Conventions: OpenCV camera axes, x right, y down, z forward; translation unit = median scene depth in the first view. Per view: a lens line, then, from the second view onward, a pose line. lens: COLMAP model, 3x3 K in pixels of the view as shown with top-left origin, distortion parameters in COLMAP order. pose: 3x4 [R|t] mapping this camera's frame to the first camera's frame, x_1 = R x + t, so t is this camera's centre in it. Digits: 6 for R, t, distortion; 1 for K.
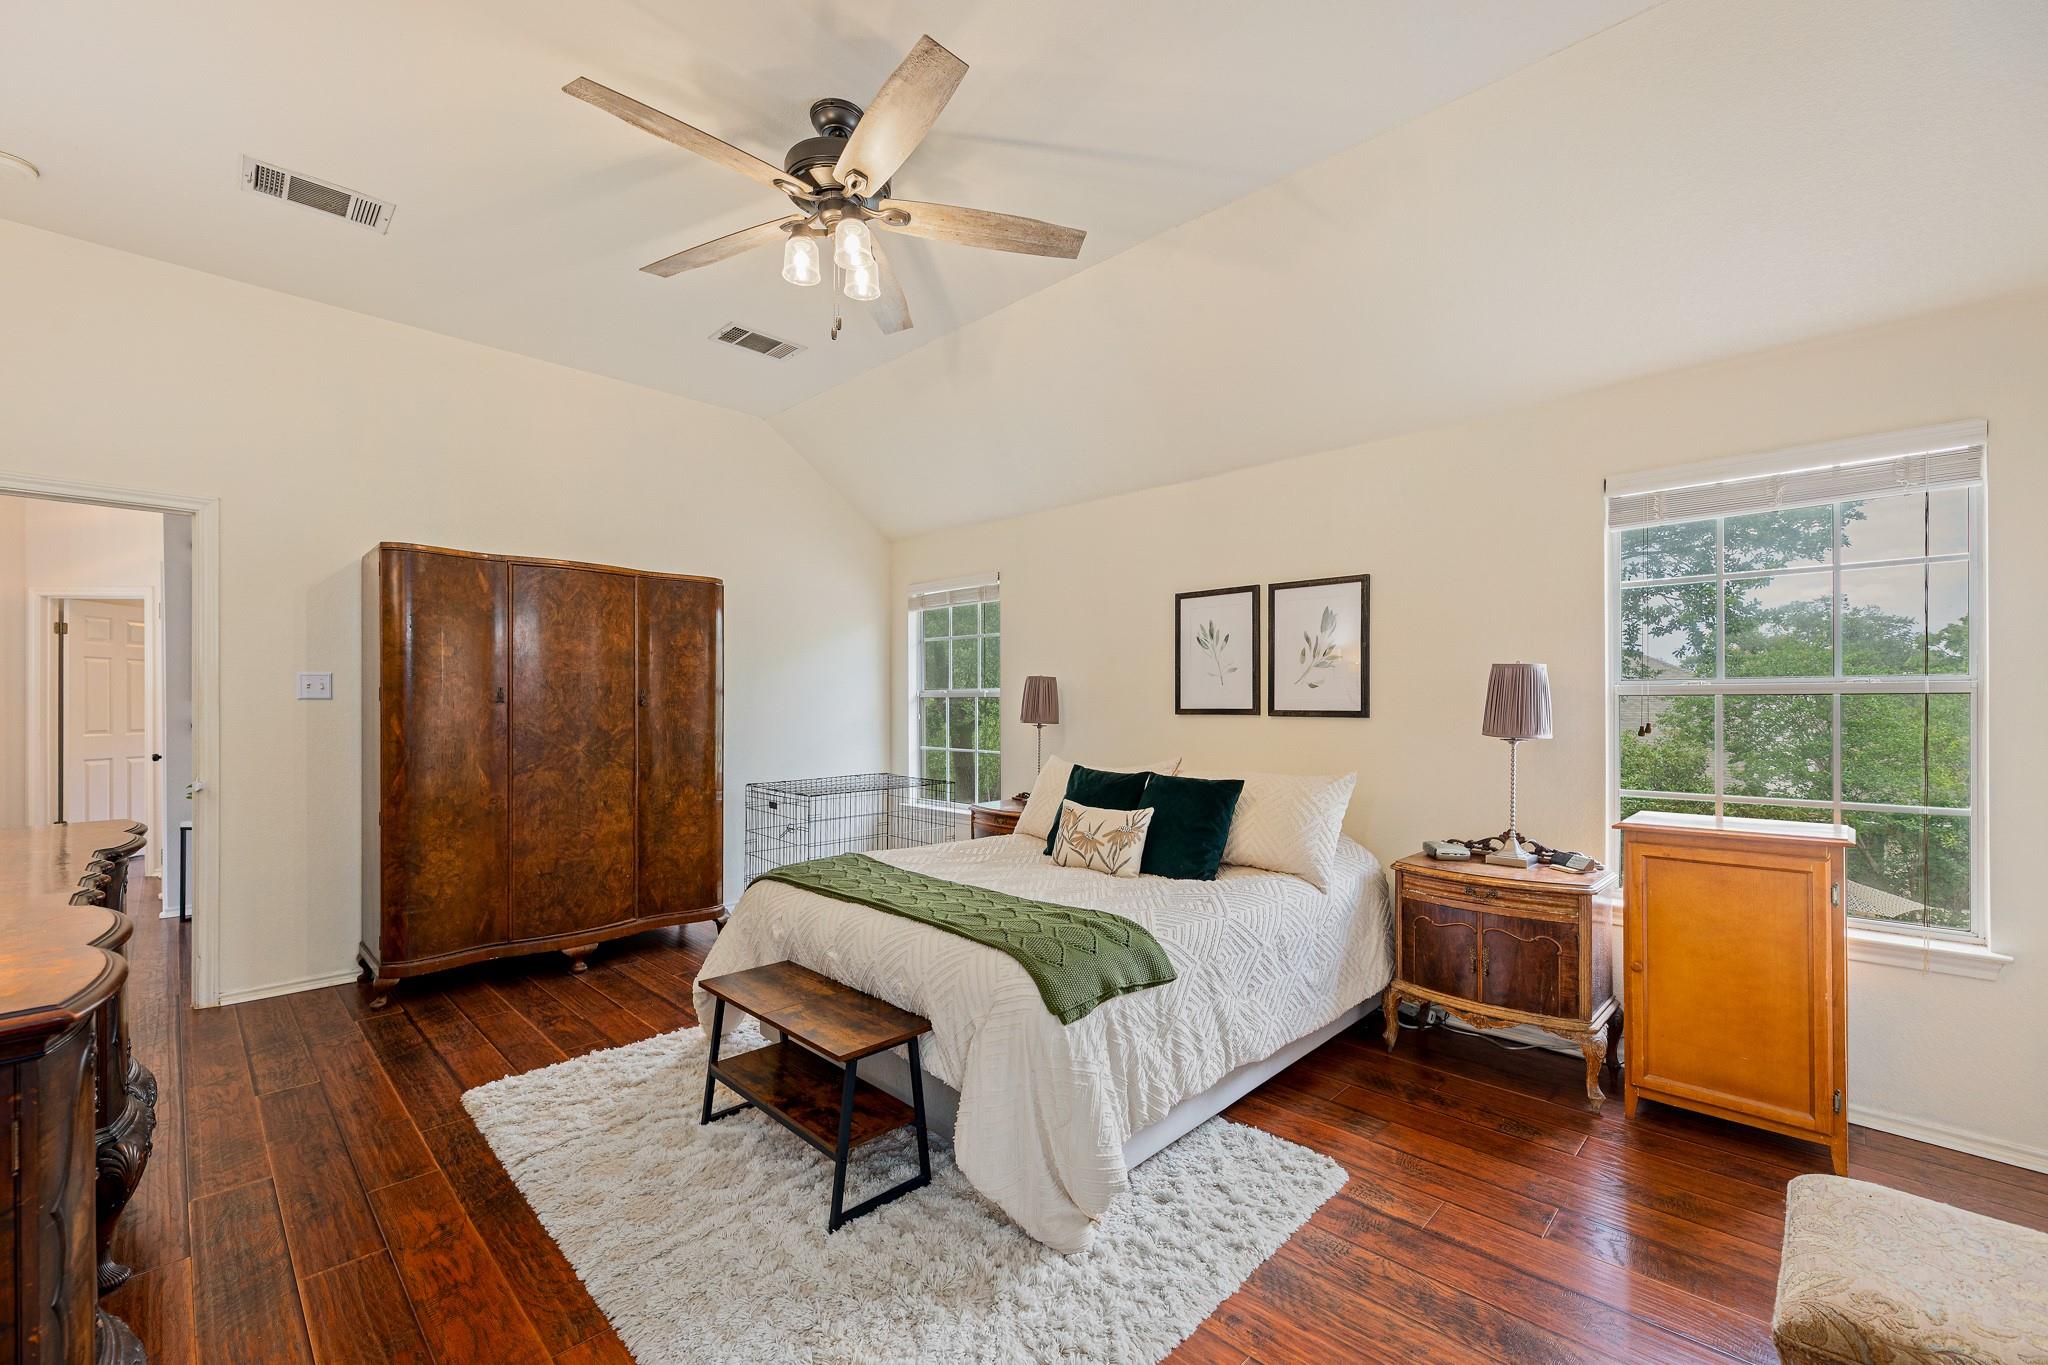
lens RADIAL K [[858.9, 0, 1025.4], [0, 858.9, 707.6], [0, 0, 1]] dist [0.001815, 0.000126]
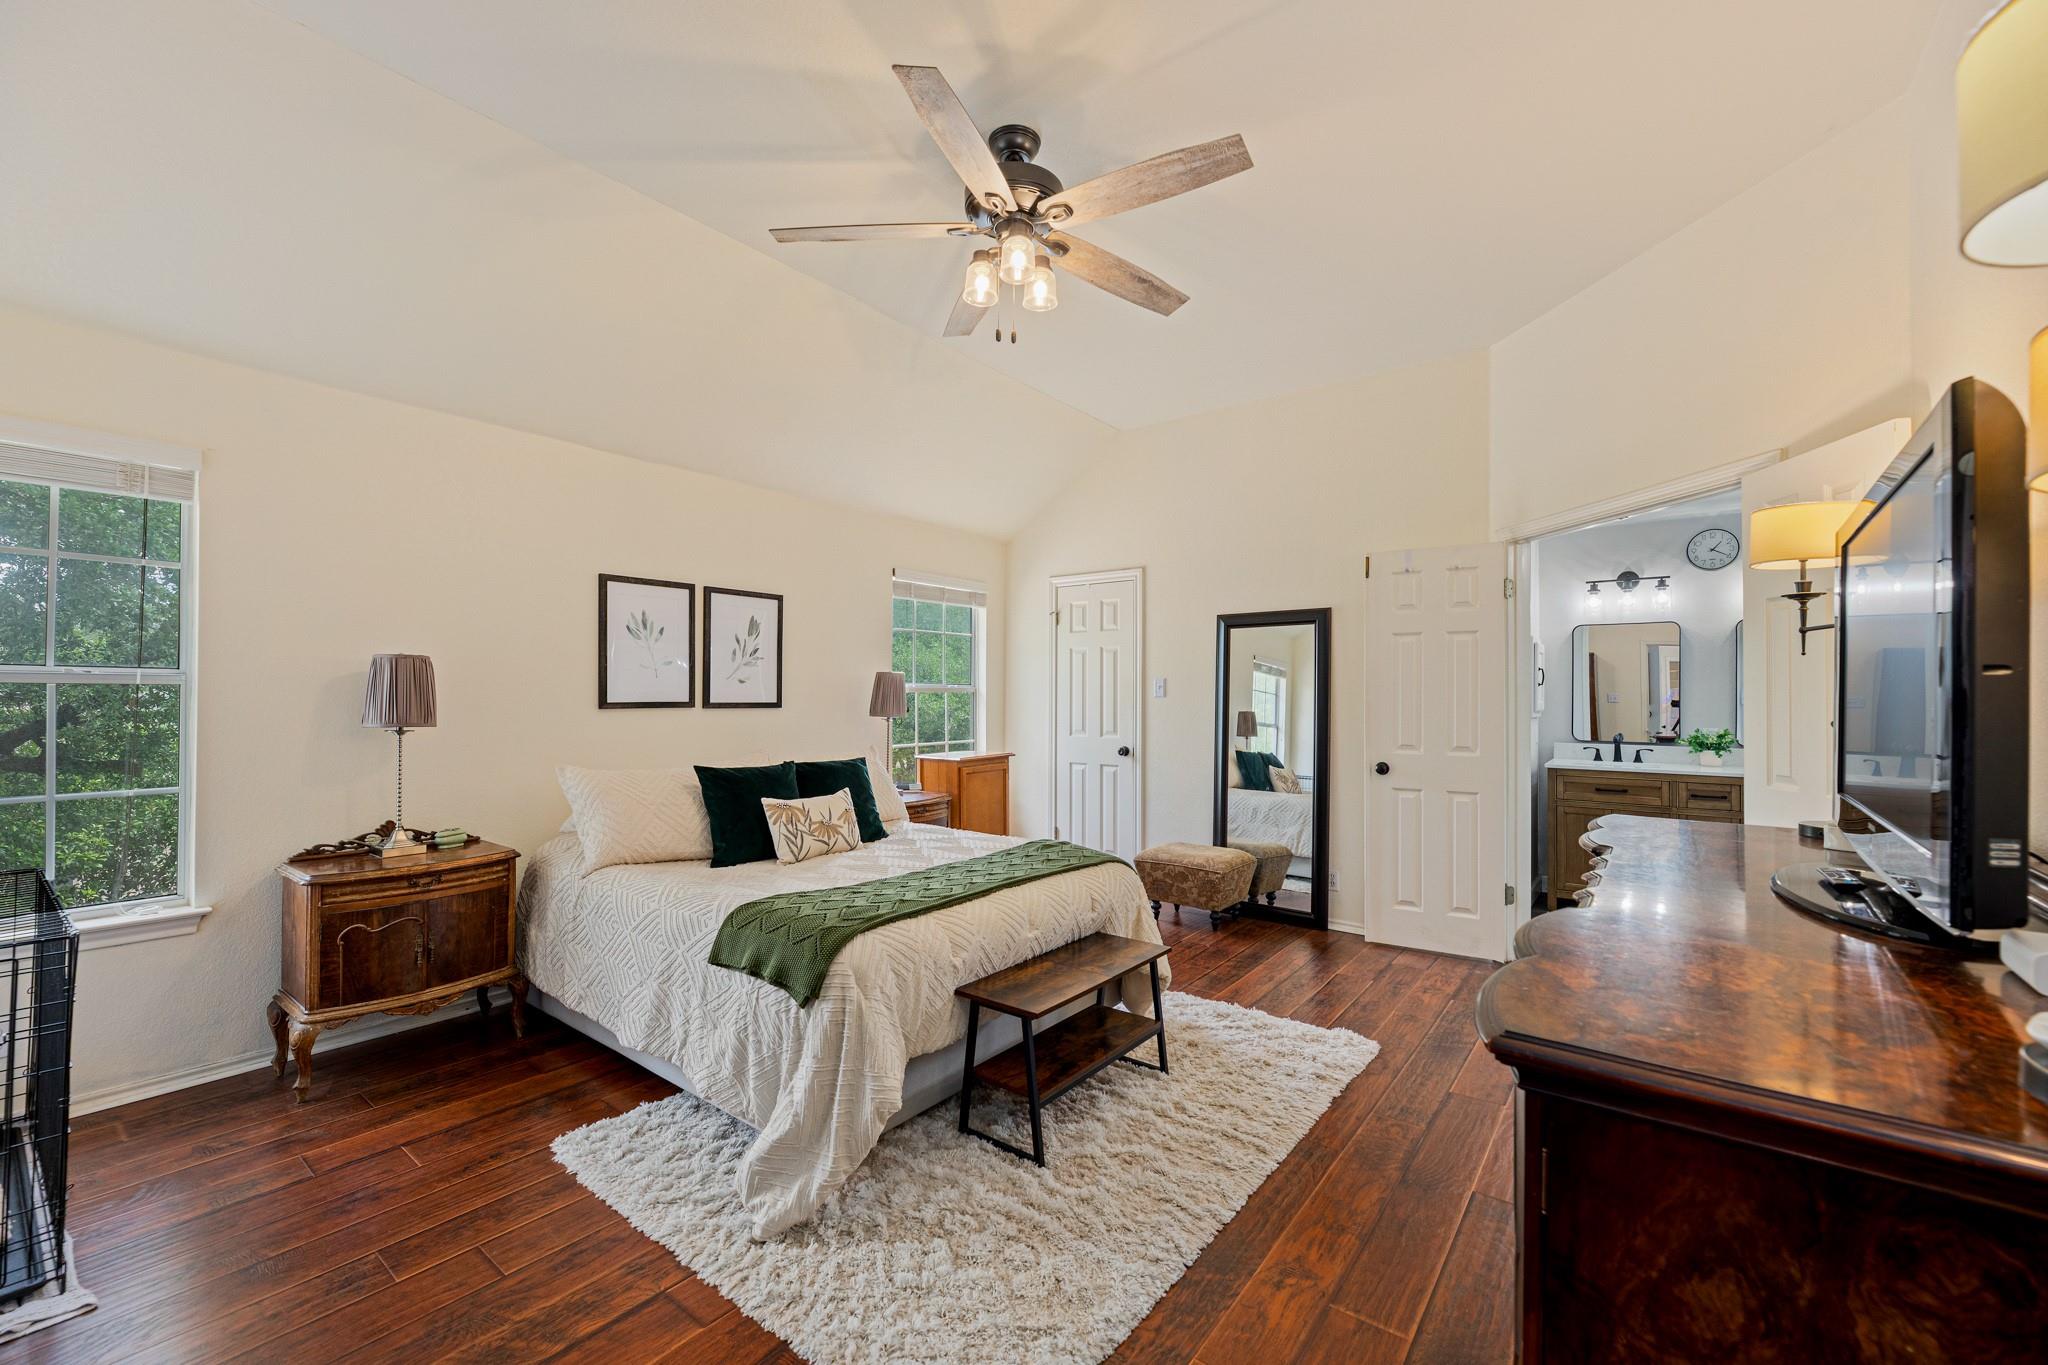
lens RADIAL K [[835.7, 0, 1022.7], [0, 835.7, 701.4], [0, 0, 1]] dist [0.002302, 0.000065]
pose [[-0.125902, -0.009864, 0.991994, -0.838387], [0.000883, 0.999949, 0.010055, -0.009217], [-0.992042, 0.002142, -0.125887, 0.762960]]
